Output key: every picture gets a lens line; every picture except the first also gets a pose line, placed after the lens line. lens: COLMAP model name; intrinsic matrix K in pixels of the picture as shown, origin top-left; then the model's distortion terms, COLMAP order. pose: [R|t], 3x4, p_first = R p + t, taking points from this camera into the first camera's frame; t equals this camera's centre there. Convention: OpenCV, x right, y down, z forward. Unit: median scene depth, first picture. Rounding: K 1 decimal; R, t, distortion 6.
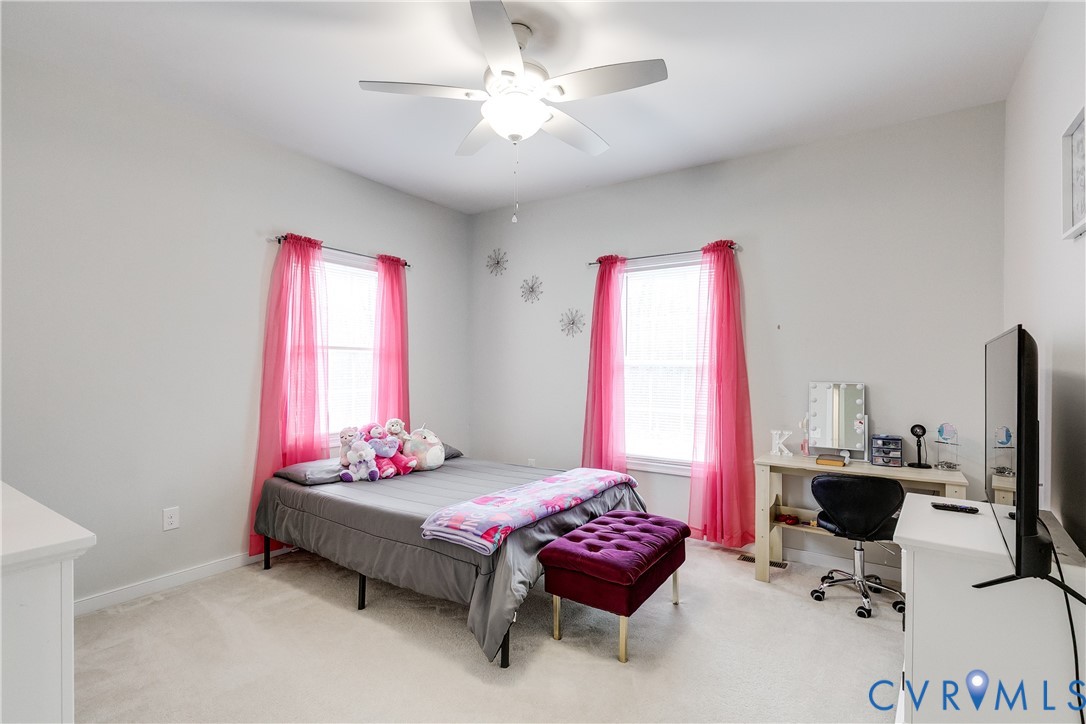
lens RADIAL K [[507.4, 0, 543.0], [0, 507.4, 362.0], [0, 0, 1]] dist [-0.000793, -0.000086]
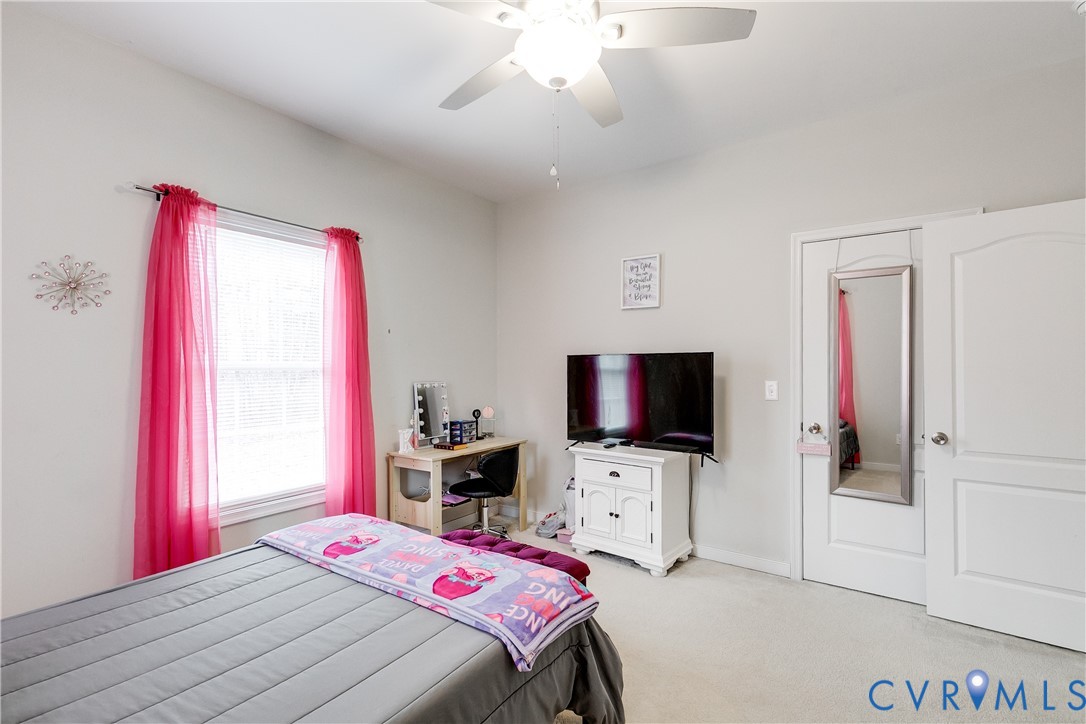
lens RADIAL K [[494.7, 0, 543.8], [0, 494.7, 366.4], [0, 0, 1]] dist [0.001132, -0.000859]
pose [[0.018425, -0.000587, 0.999830, -0.552617], [-0.002589, 0.999996, 0.000635, 0.001528], [-0.999827, -0.002600, 0.018424, 0.679746]]
